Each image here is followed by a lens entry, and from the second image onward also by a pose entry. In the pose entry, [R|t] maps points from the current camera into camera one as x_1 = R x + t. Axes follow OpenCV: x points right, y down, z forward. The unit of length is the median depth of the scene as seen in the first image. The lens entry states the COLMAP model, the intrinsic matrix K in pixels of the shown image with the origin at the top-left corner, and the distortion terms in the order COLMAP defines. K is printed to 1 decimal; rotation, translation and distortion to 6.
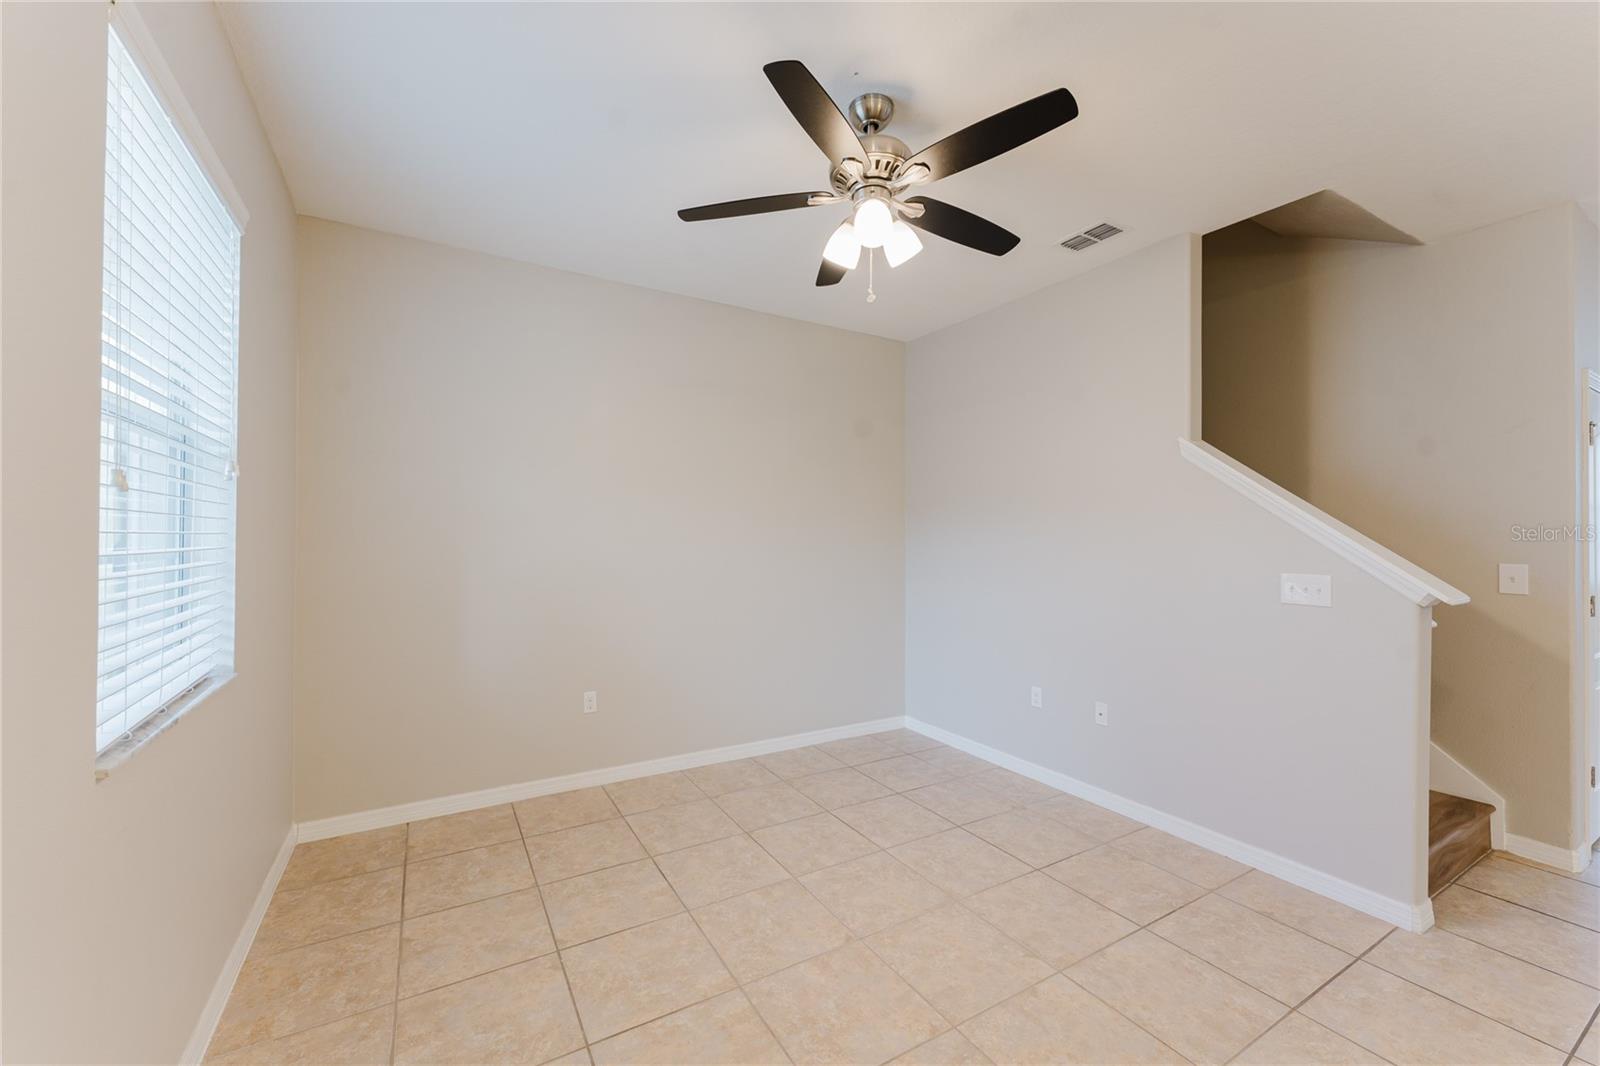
lens RADIAL K [[636.0, 0, 807.9], [0, 636.0, 536.1], [0, 0, 1]] dist [0.000129, 0.000314]
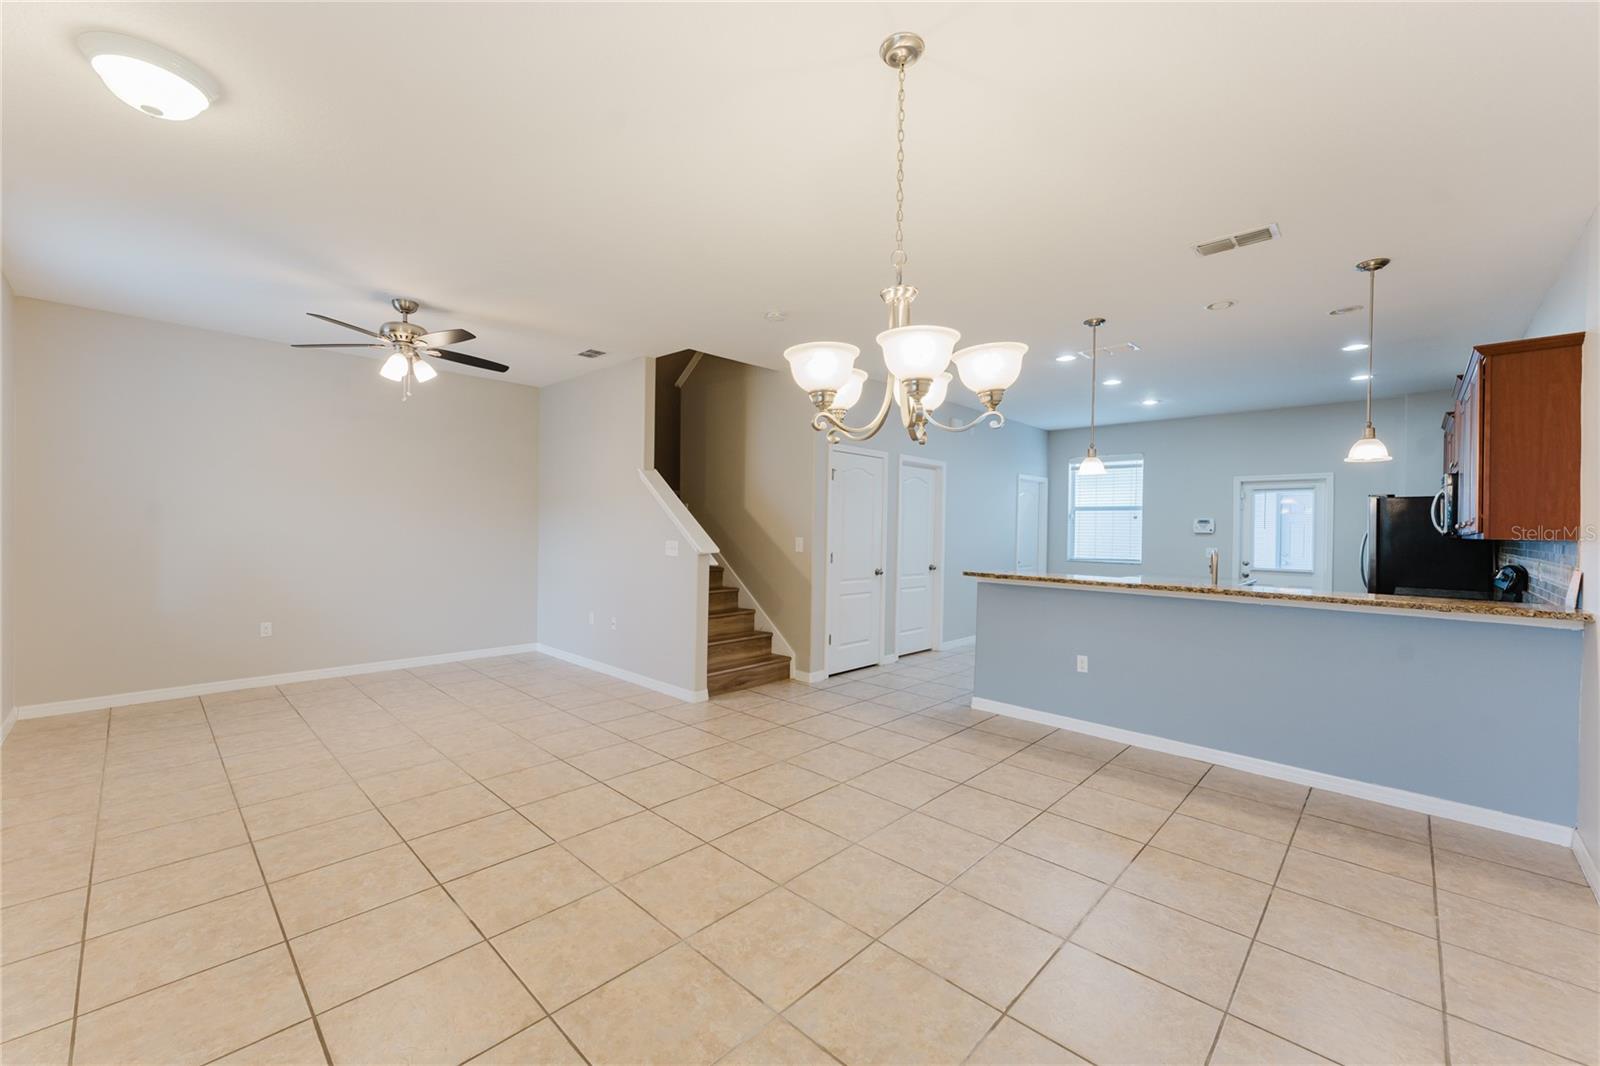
lens RADIAL K [[636.0, 0, 800.3], [0, 636.0, 524.5], [0, 0, 1]] dist [0.000129, 0.000314]
pose [[0.961408, 0.011825, 0.274874, 0.602000], [-0.012902, 0.999915, 0.002111, -0.000207], [-0.274826, -0.005576, 0.961478, -1.032602]]
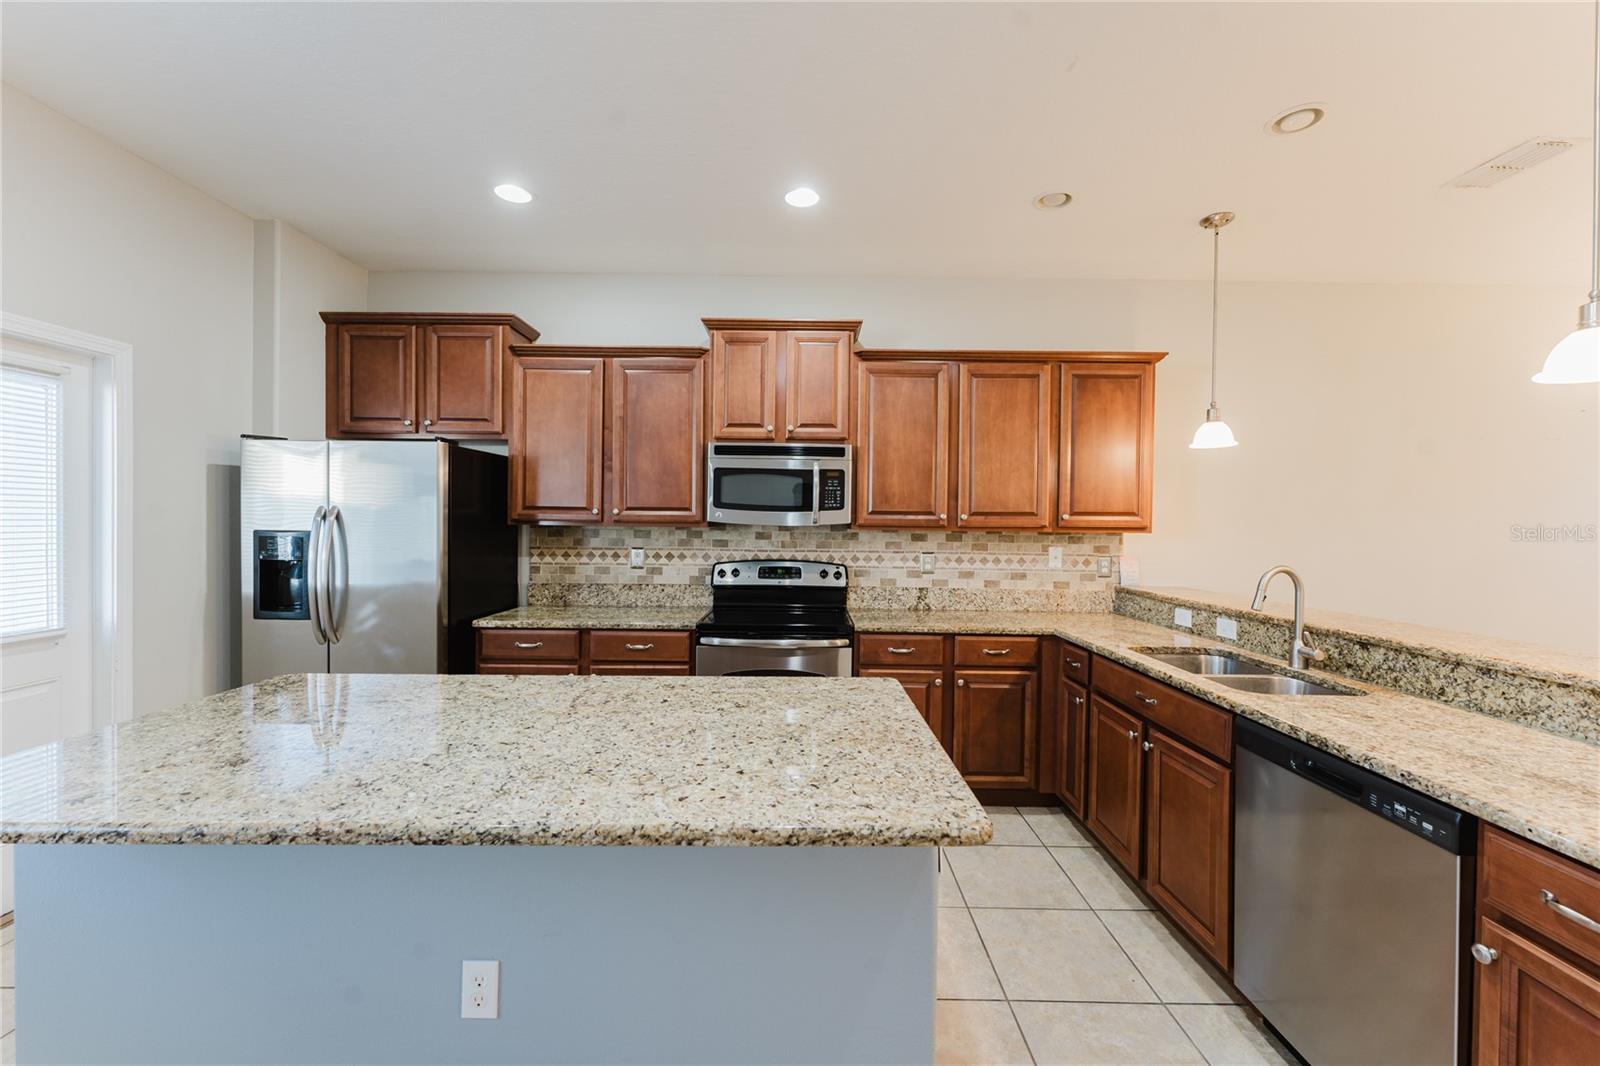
lens RADIAL K [[636.0, 0, 800.9], [0, 636.0, 531.4], [0, 0, 1]] dist [0.000129, 0.000314]
pose [[-0.861716, -0.021126, 0.506952, 2.140484], [-0.019303, 0.999774, 0.008852, 0.010829], [-0.507024, -0.002158, -0.861929, 1.262865]]
